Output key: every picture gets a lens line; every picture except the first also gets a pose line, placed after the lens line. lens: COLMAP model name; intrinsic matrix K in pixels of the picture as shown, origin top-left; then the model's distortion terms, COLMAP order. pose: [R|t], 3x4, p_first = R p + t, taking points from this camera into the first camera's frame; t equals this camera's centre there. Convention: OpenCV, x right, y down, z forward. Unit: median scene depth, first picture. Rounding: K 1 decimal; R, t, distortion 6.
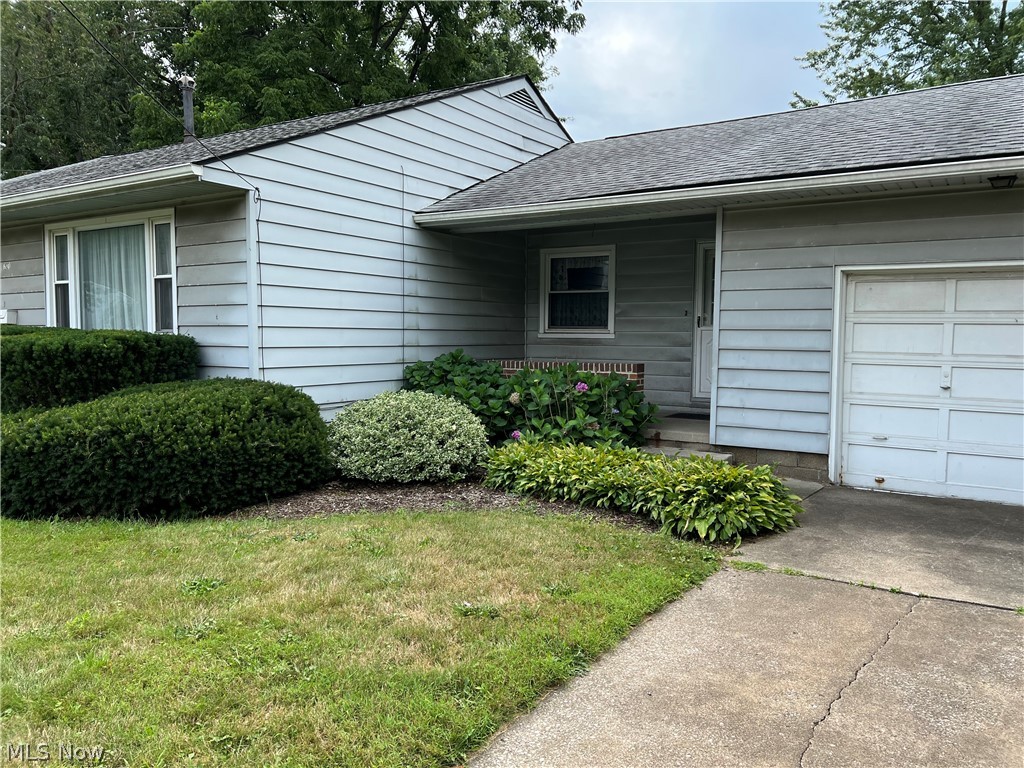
lens RADIAL K [[767.0, 0, 513.0], [0, 767.0, 391.8], [0, 0, 1]] dist [0.048637, -0.057518]
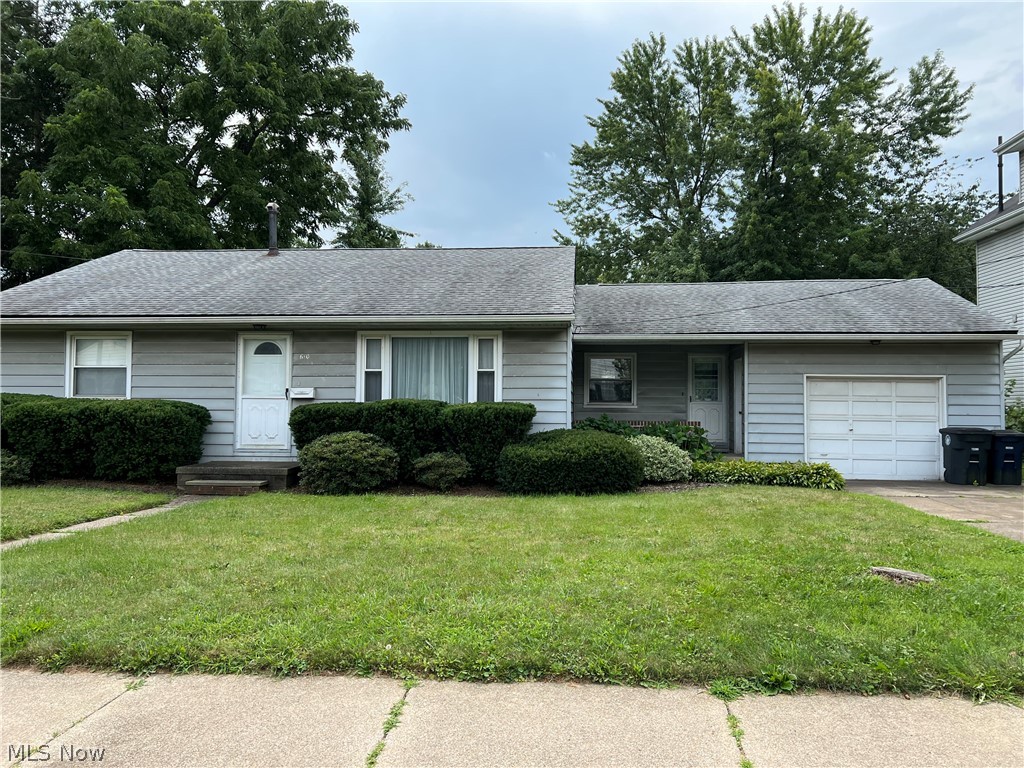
lens RADIAL K [[767.0, 0, 513.0], [0, 767.0, 391.8], [0, 0, 1]] dist [0.048637, -0.057518]
pose [[0.890245, 0.010010, 0.455372, -1.163960], [0.034823, 0.995337, -0.089957, 0.045989], [-0.454149, 0.095941, 0.885745, -0.472497]]
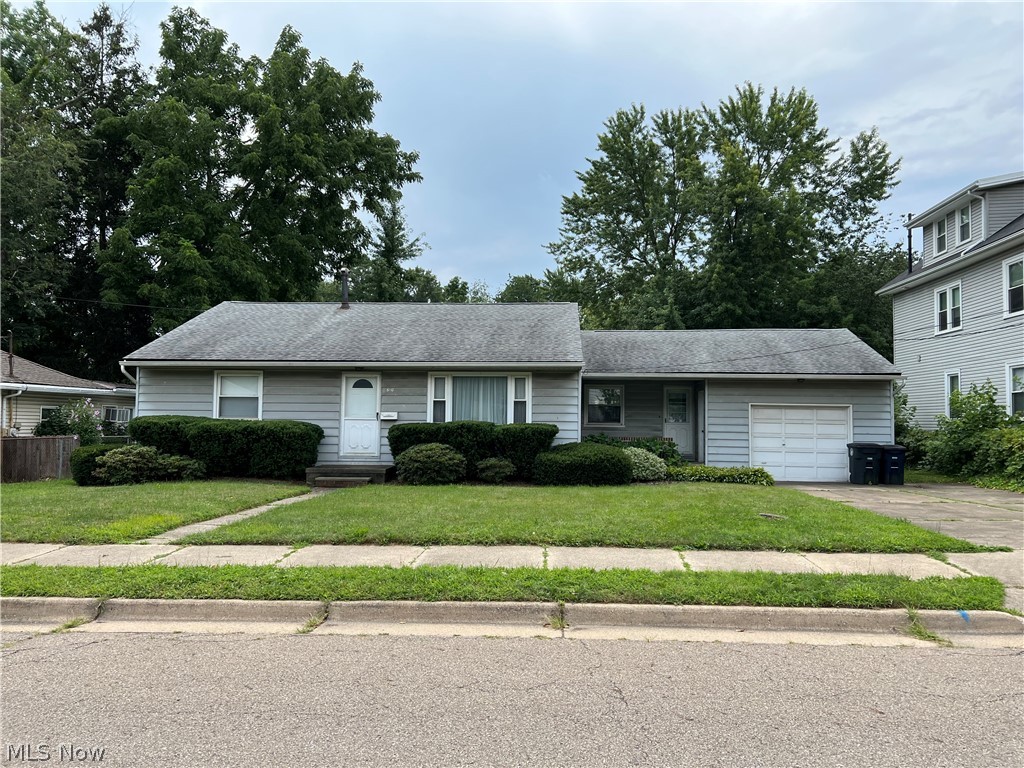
lens RADIAL K [[767.0, 0, 513.0], [0, 767.0, 391.8], [0, 0, 1]] dist [0.048637, -0.057518]
pose [[0.876284, 0.025449, 0.481122, -1.592366], [0.032455, 0.993218, -0.111649, 0.080794], [-0.480700, 0.113451, 0.869515, -0.985466]]
